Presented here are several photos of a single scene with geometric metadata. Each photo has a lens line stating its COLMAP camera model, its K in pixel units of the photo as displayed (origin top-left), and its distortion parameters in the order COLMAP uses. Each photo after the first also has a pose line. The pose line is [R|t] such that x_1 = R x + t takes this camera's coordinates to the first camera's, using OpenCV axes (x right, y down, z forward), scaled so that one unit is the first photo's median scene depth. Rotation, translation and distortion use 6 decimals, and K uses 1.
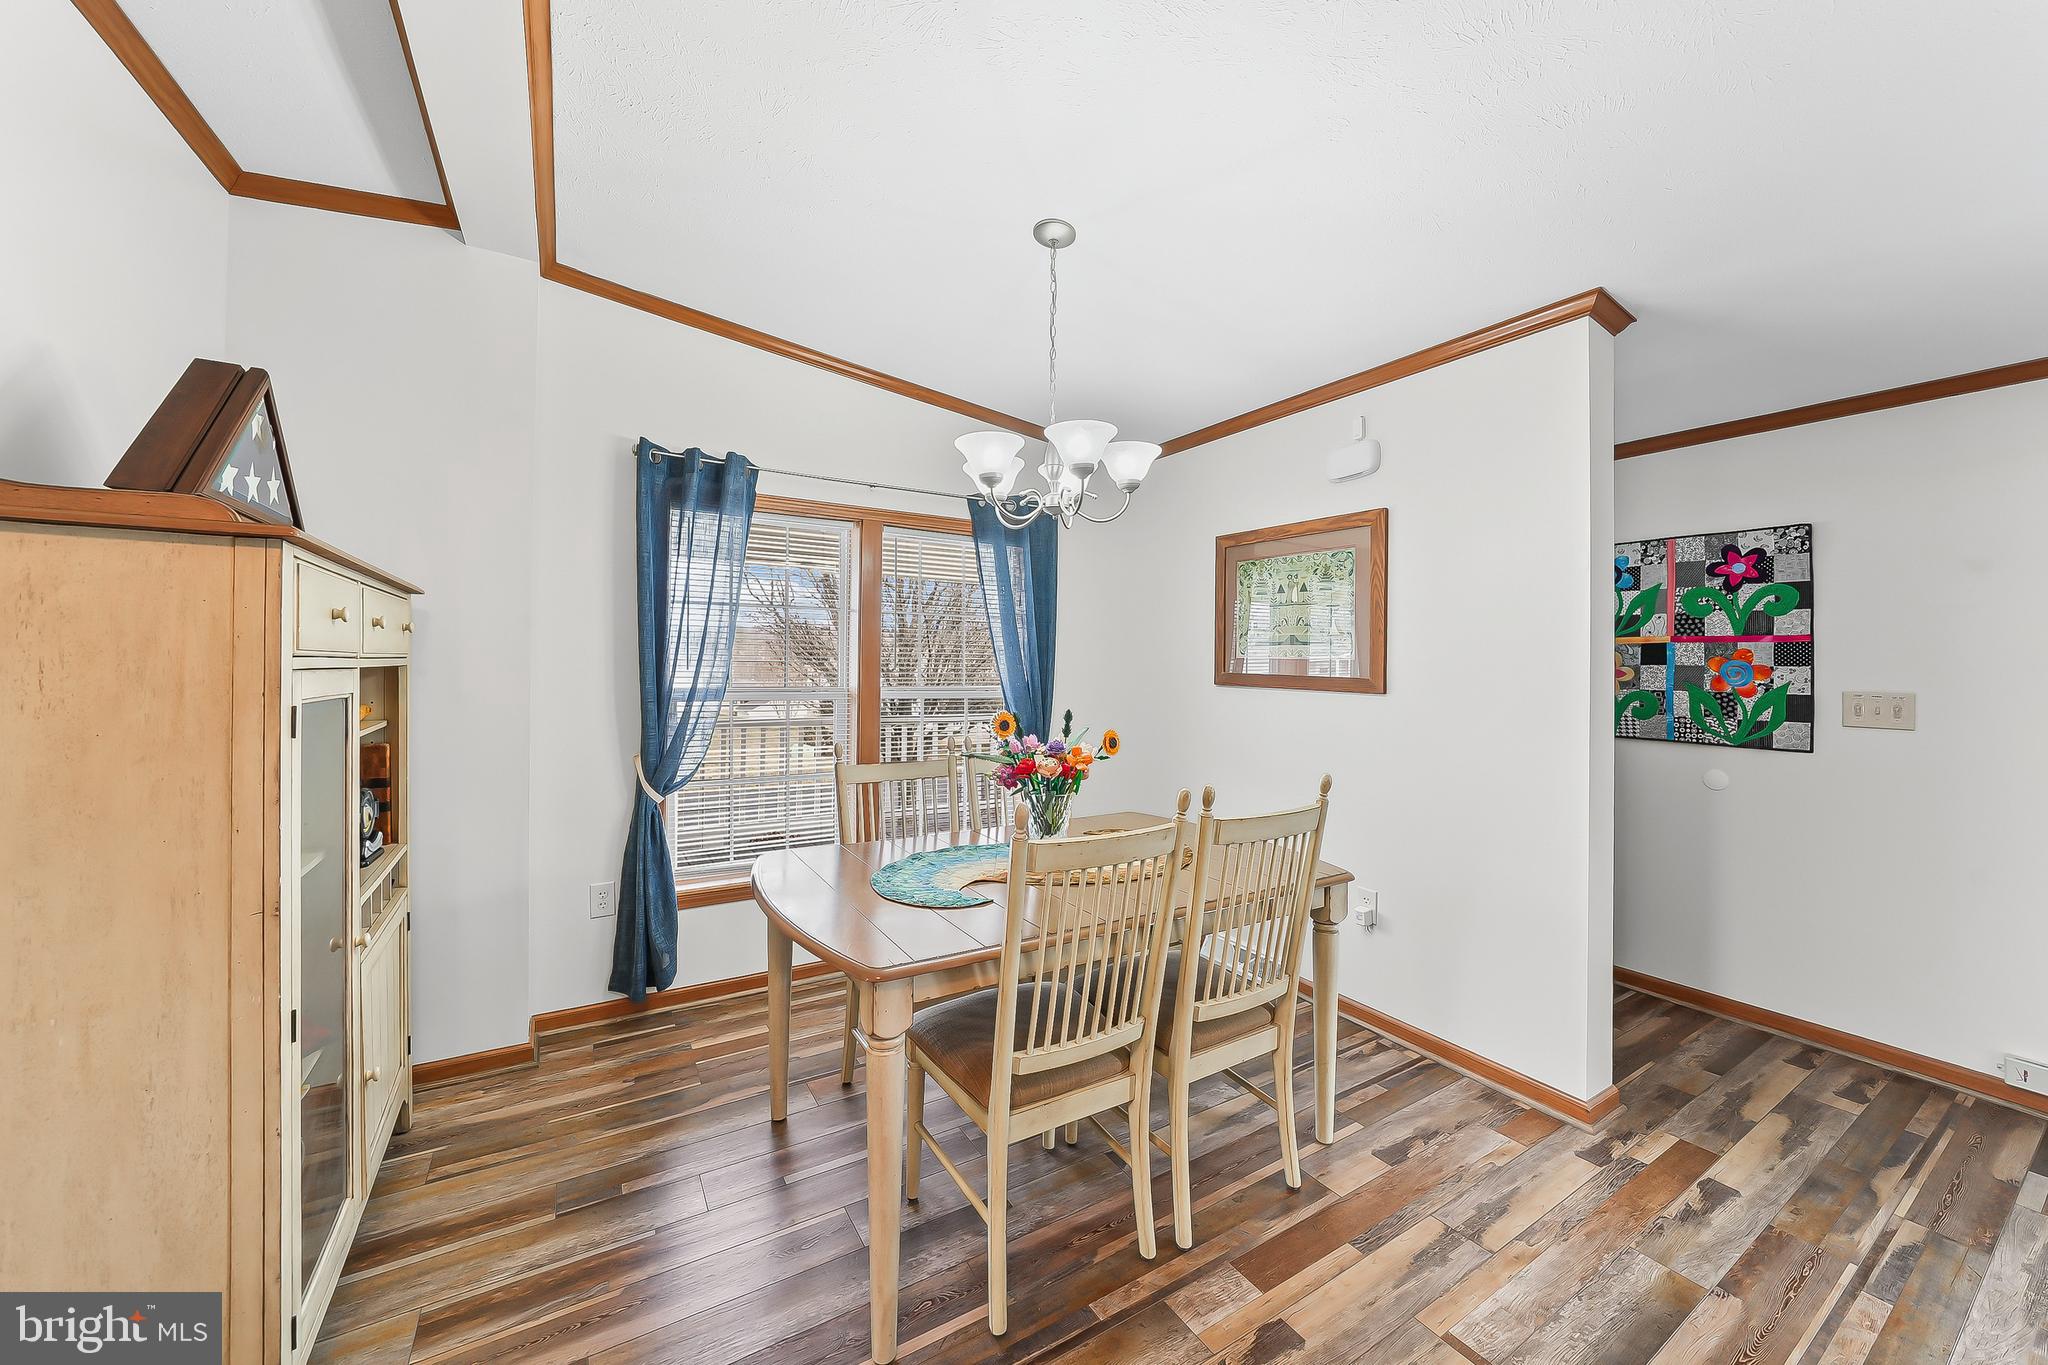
lens RADIAL K [[747.4, 0, 1021.5], [0, 747.4, 664.4], [0, 0, 1]] dist [0.000799, 0.000265]
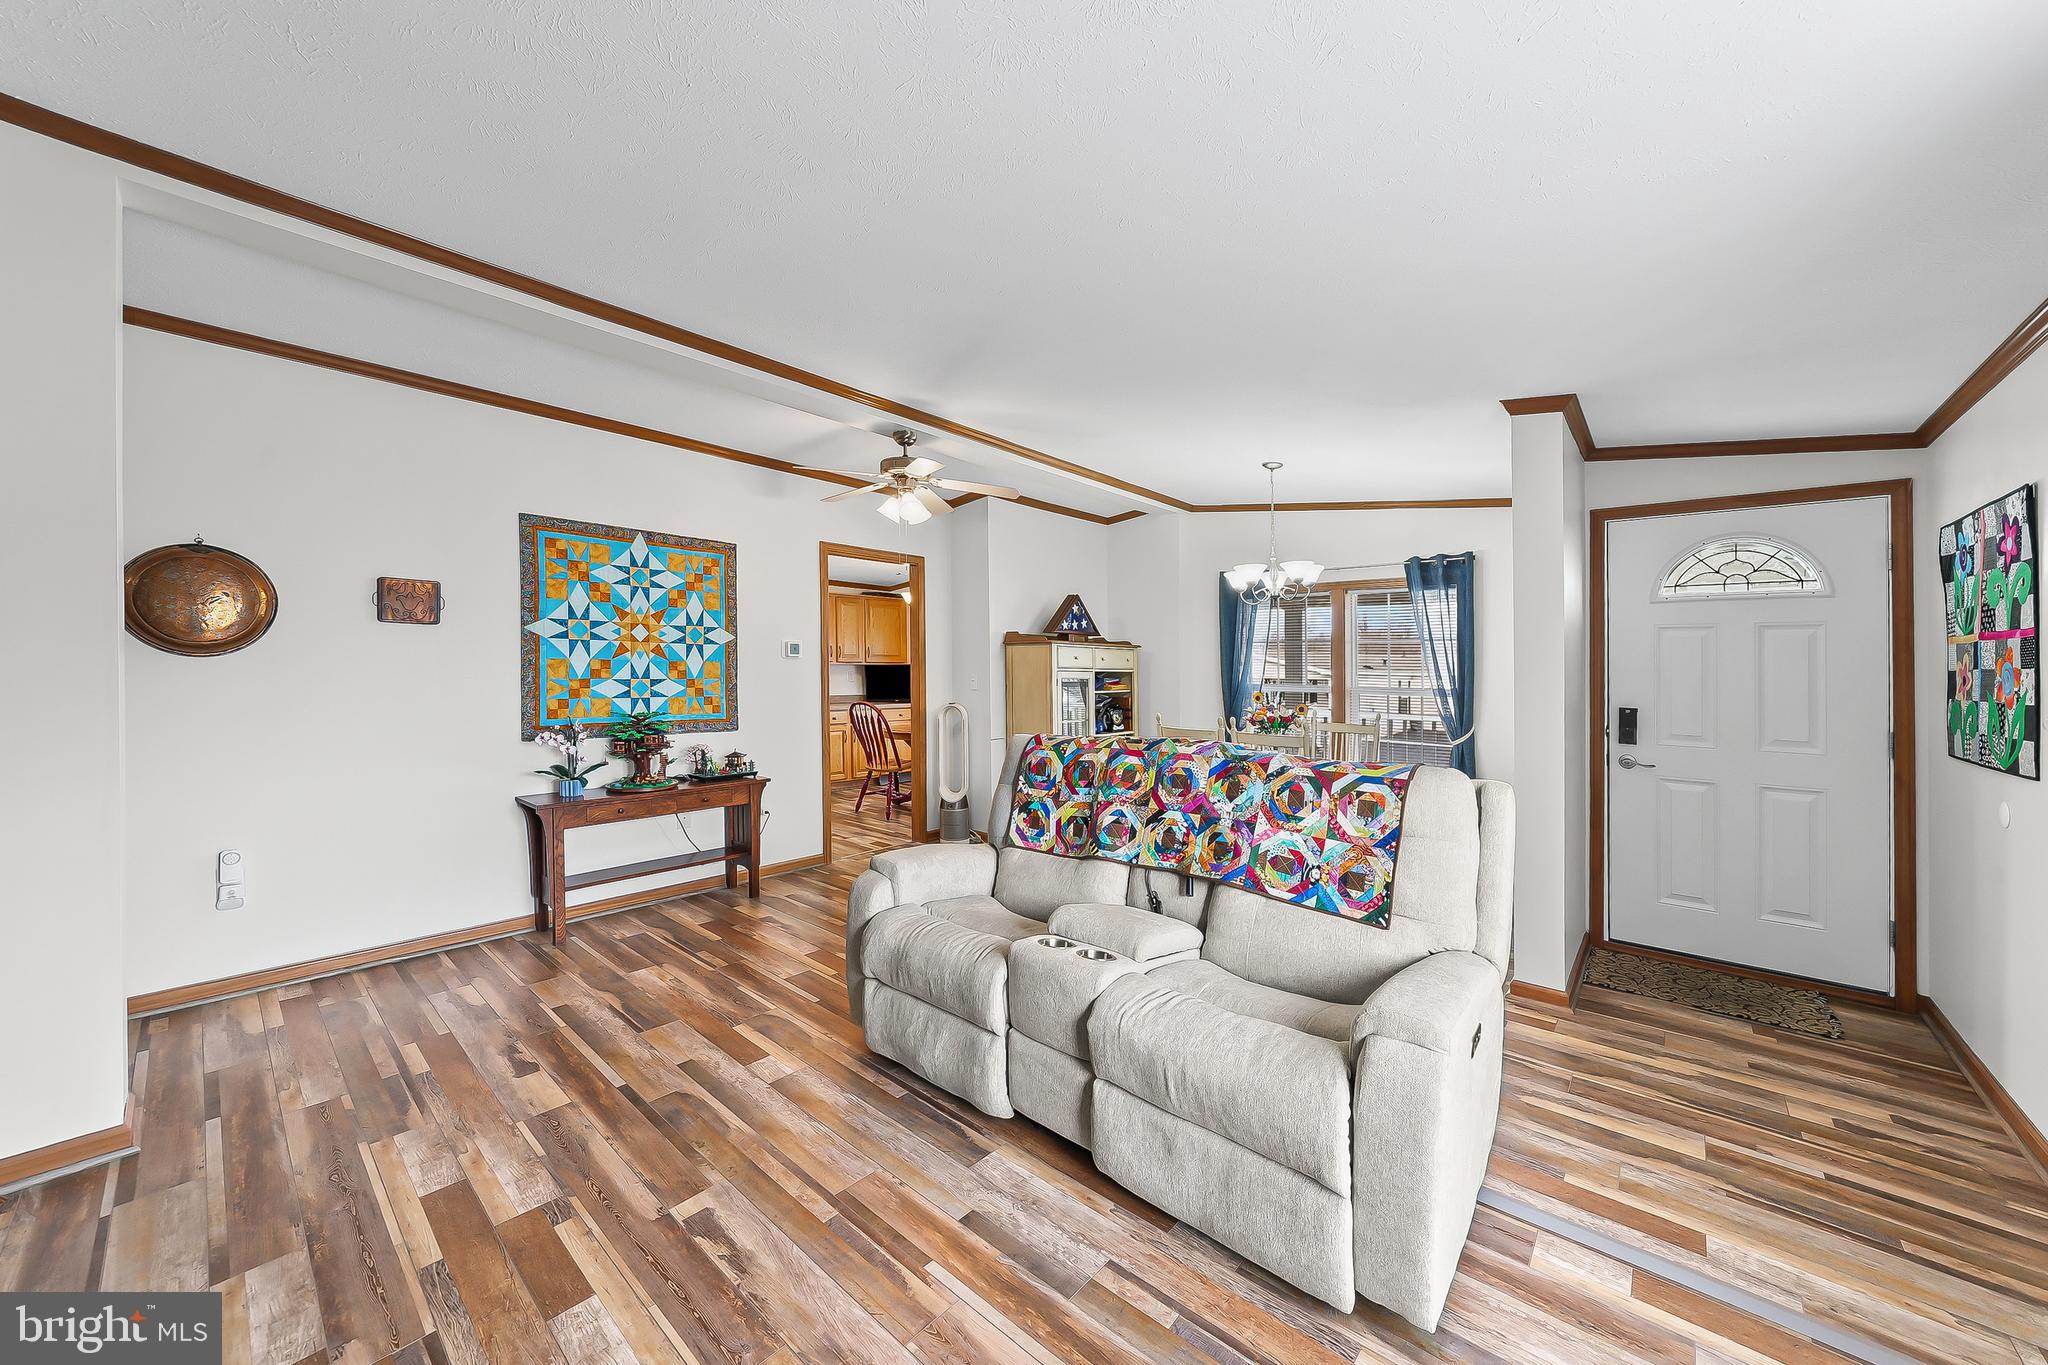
lens RADIAL K [[717.7, 0, 1029.8], [0, 717.7, 660.2], [0, 0, 1]] dist [-0.007234, 0.000353]
pose [[0.292713, -0.018032, -0.956030, 1.746581], [-0.015394, 0.999604, -0.023567, 0.032072], [0.956076, 0.021616, 0.292320, -0.265310]]
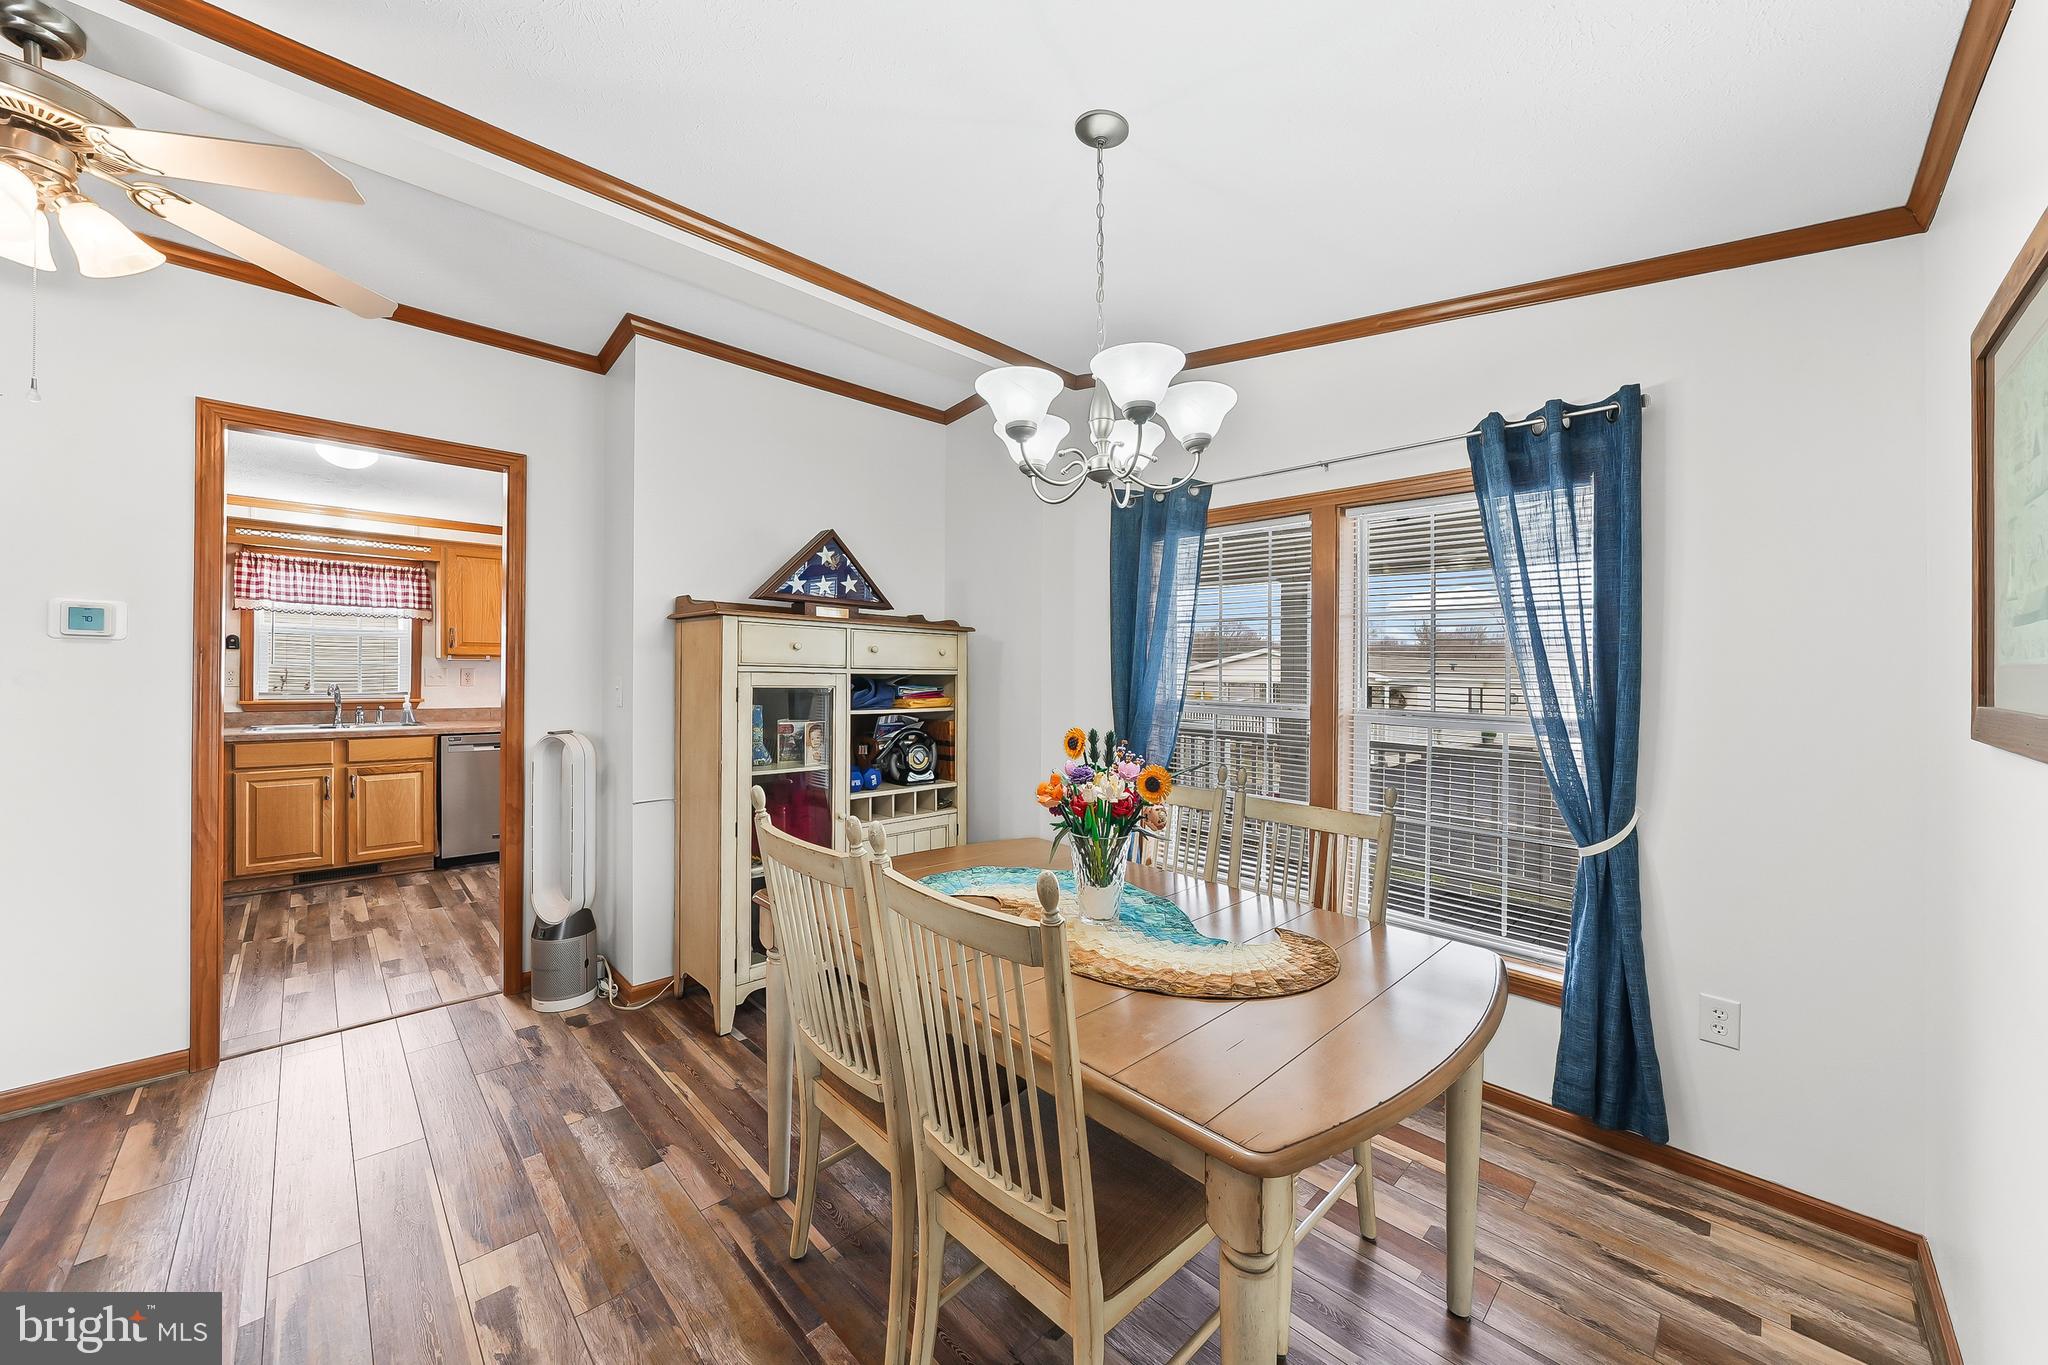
lens RADIAL K [[747.4, 0, 1021.5], [0, 747.4, 664.4], [0, 0, 1]] dist [0.000799, 0.000265]
pose [[0.211084, -0.017606, -0.977309, 0.790303], [-0.023493, 0.999458, -0.023079, 0.015933], [0.977186, 0.027831, 0.210555, 0.731335]]
